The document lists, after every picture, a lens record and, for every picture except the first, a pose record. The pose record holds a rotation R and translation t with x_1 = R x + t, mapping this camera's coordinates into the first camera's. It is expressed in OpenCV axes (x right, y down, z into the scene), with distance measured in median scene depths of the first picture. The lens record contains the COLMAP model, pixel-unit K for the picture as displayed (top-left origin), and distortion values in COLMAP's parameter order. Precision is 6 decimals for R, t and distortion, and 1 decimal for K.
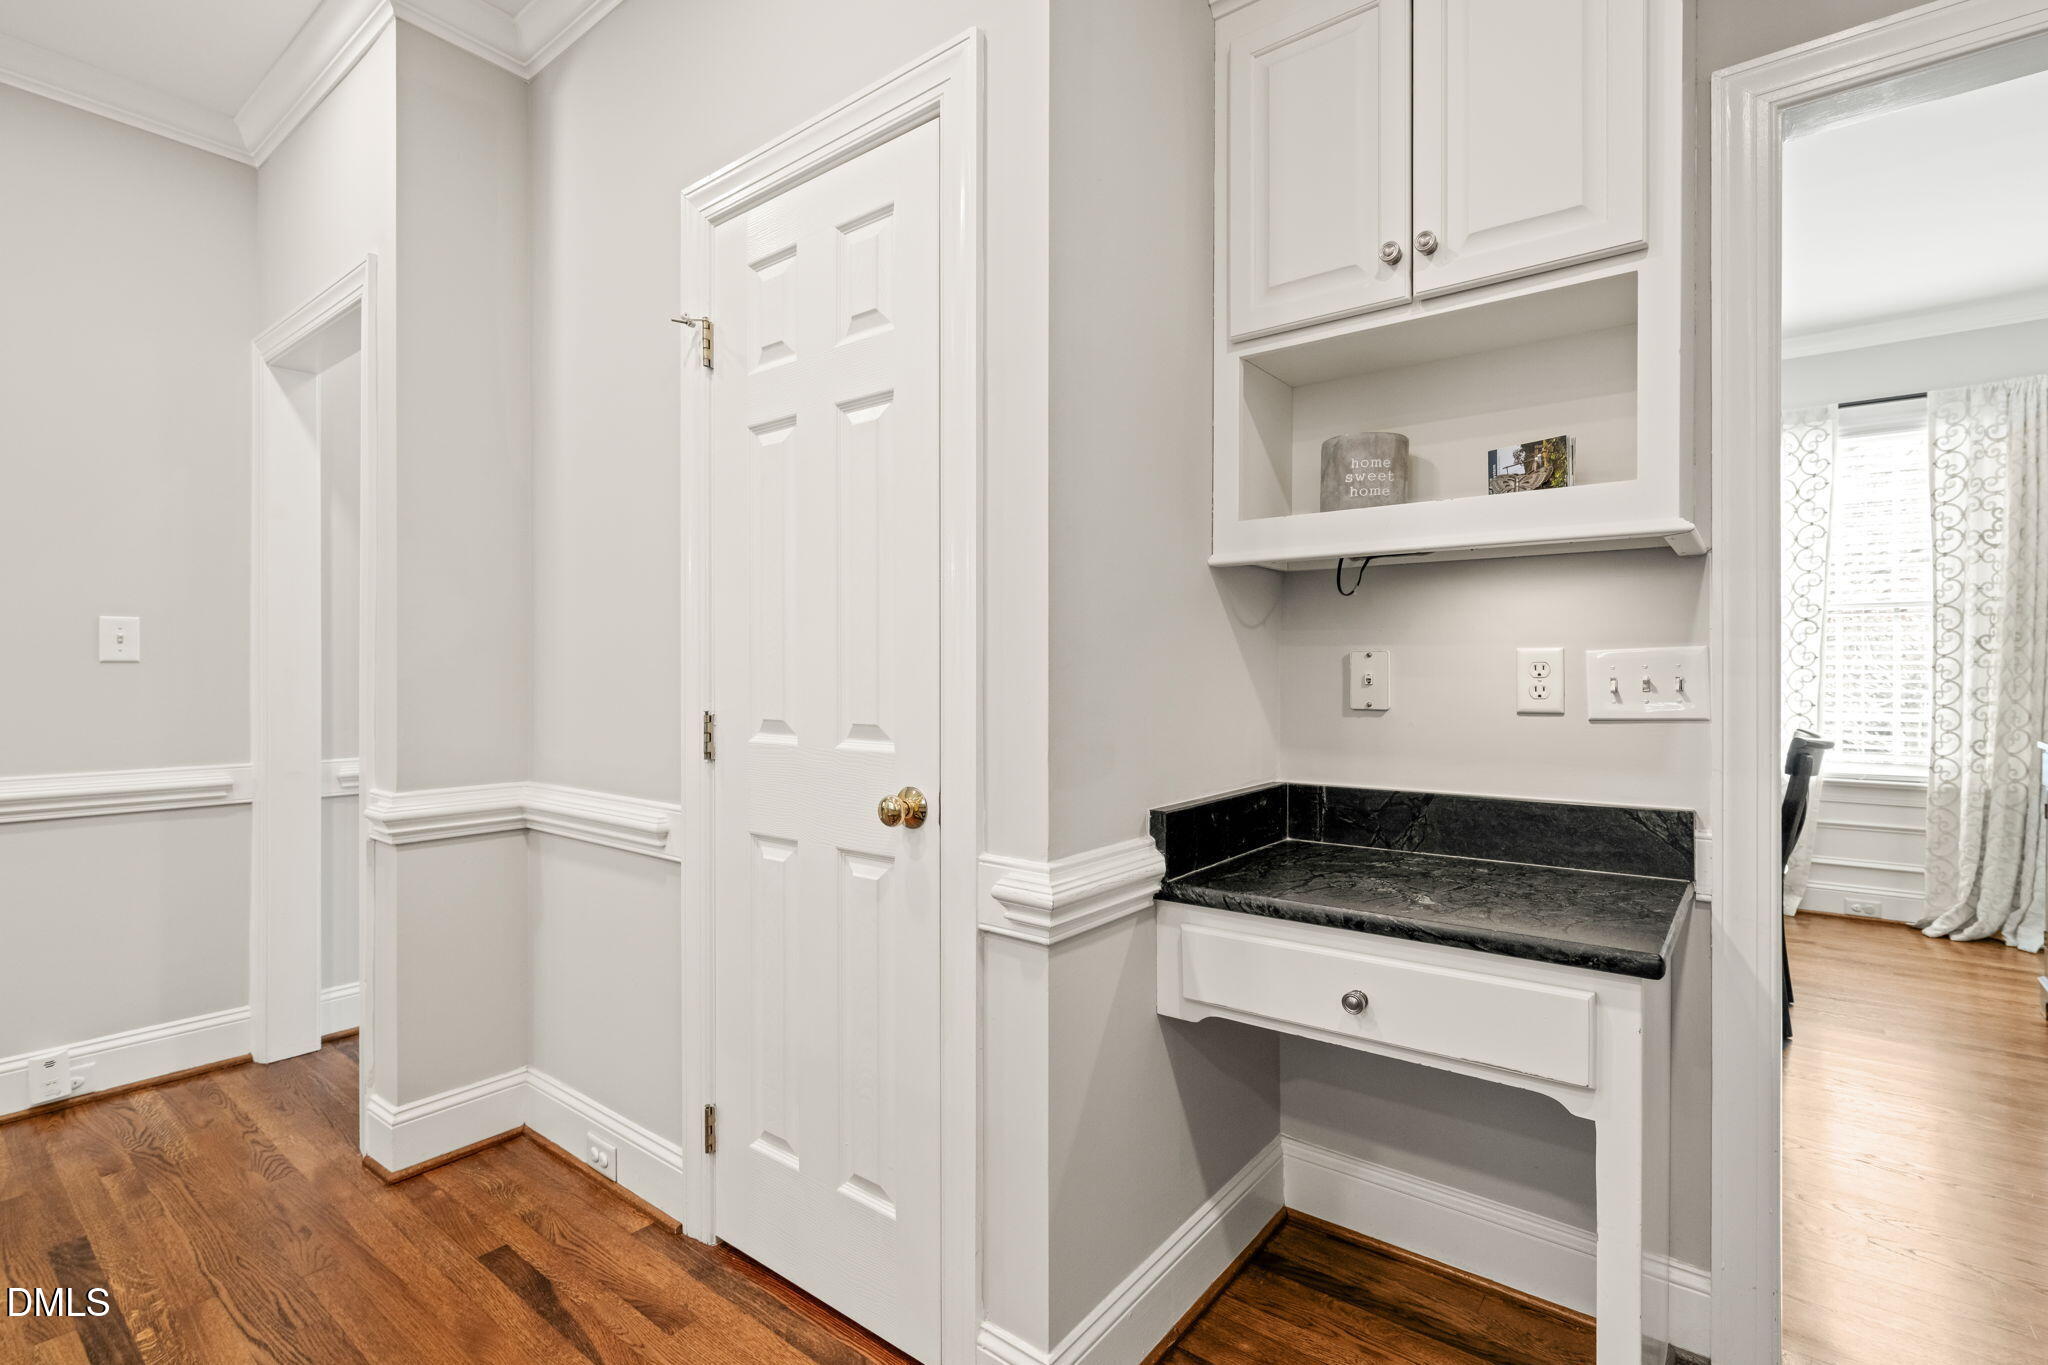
lens RADIAL K [[941.5, 0, 1004.9], [0, 941.5, 678.9], [0, 0, 1]] dist [0.006112, 0.000001]
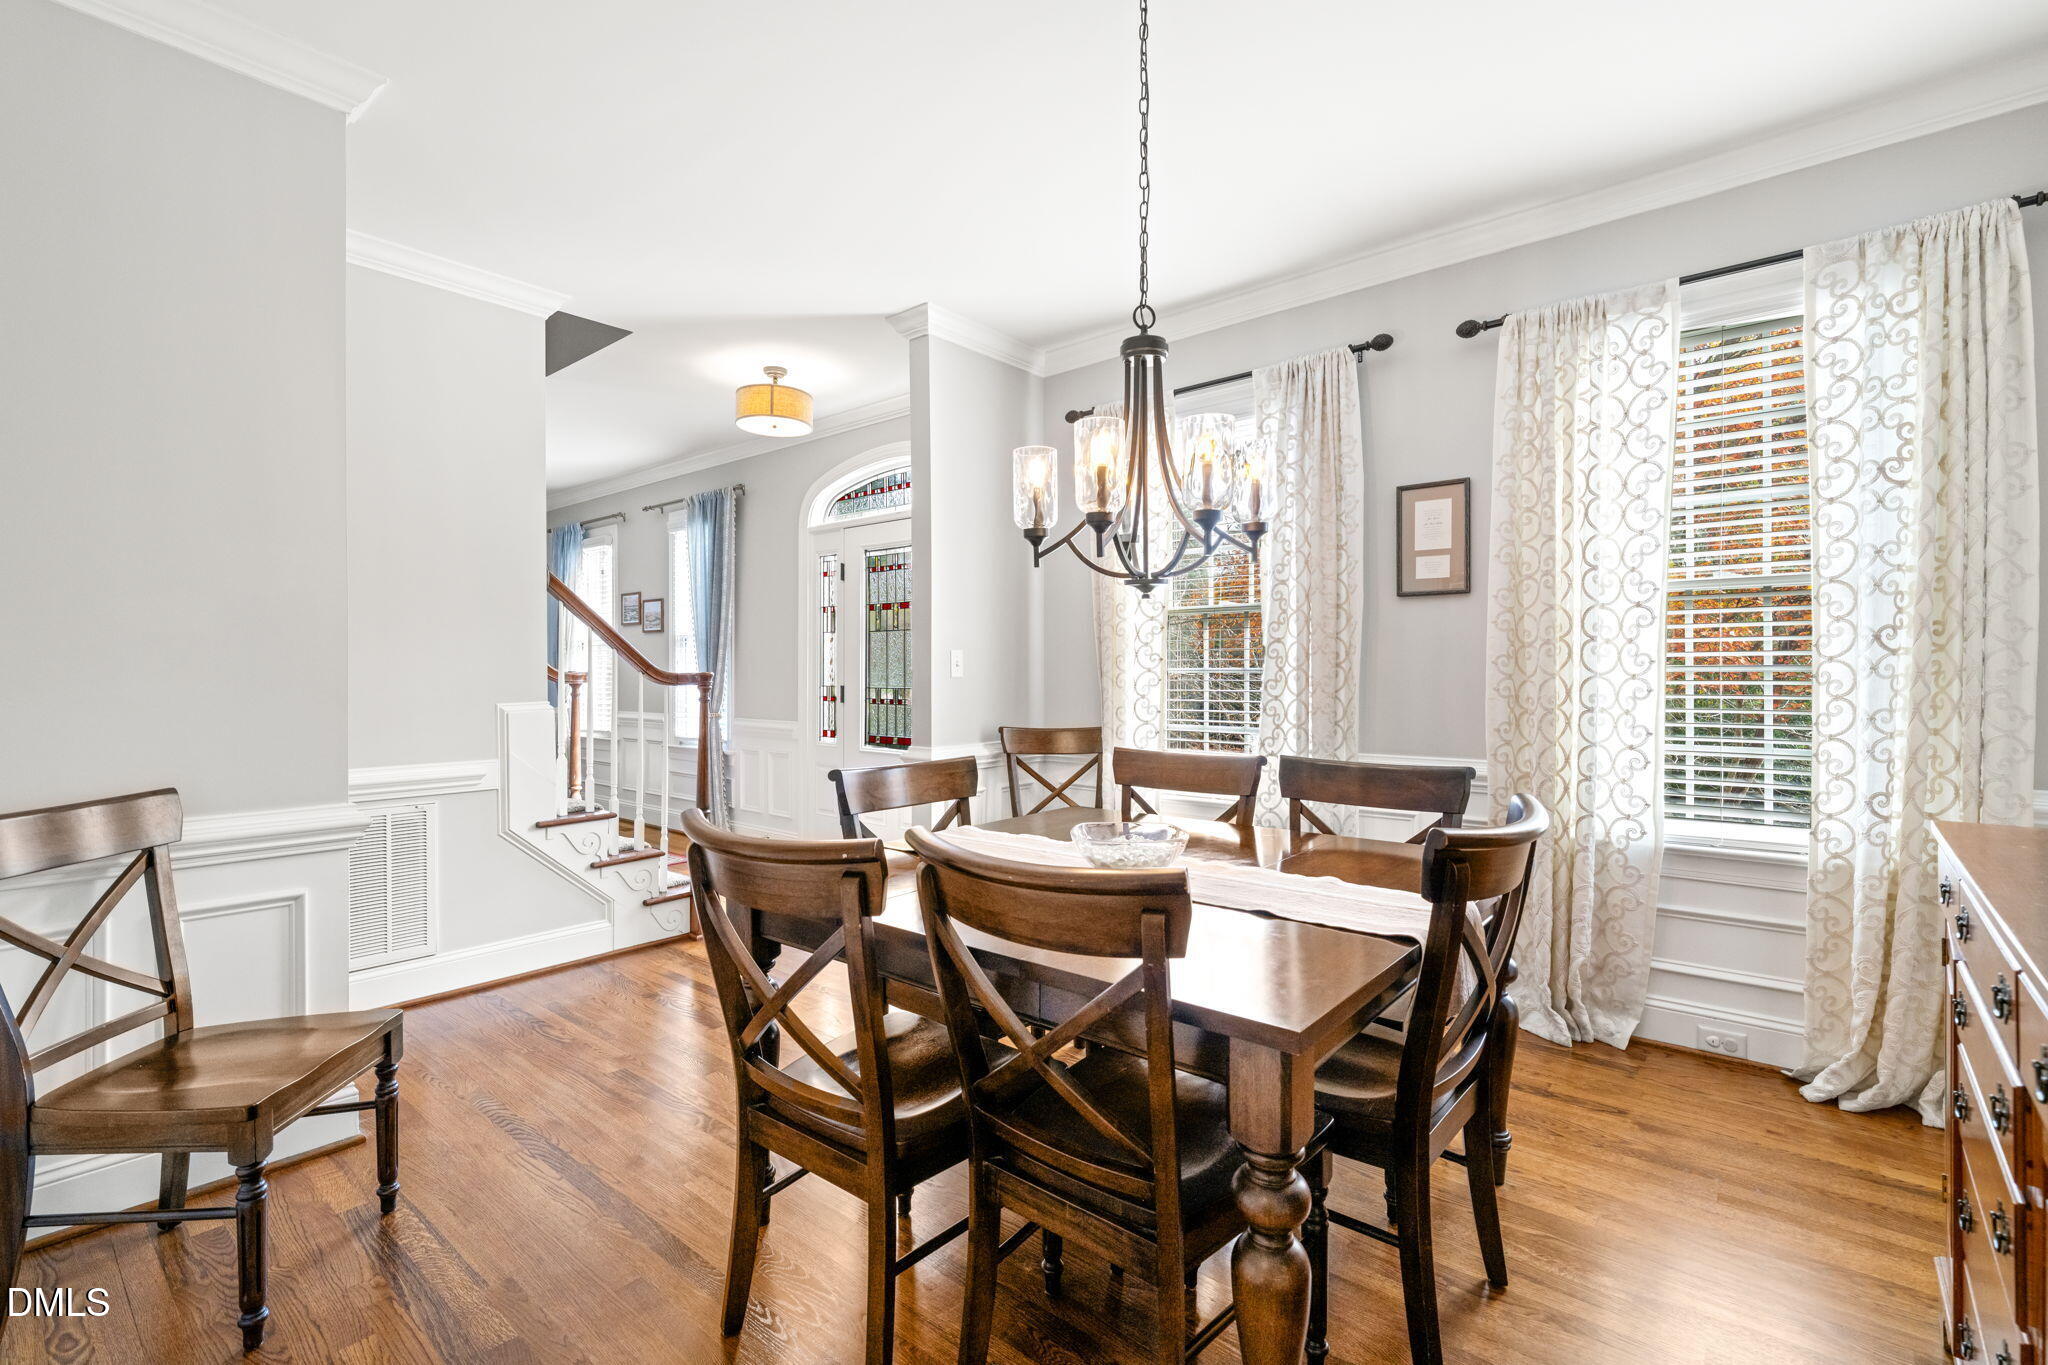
lens RADIAL K [[941.5, 0, 1037.7], [0, 941.5, 675.6], [0, 0, 1]] dist [0.006112, 0.000001]
pose [[0.999977, -0.002284, -0.006432, 0.472890], [0.002252, 0.999985, -0.004953, -0.011266], [0.006444, 0.004939, 0.999967, 0.367412]]
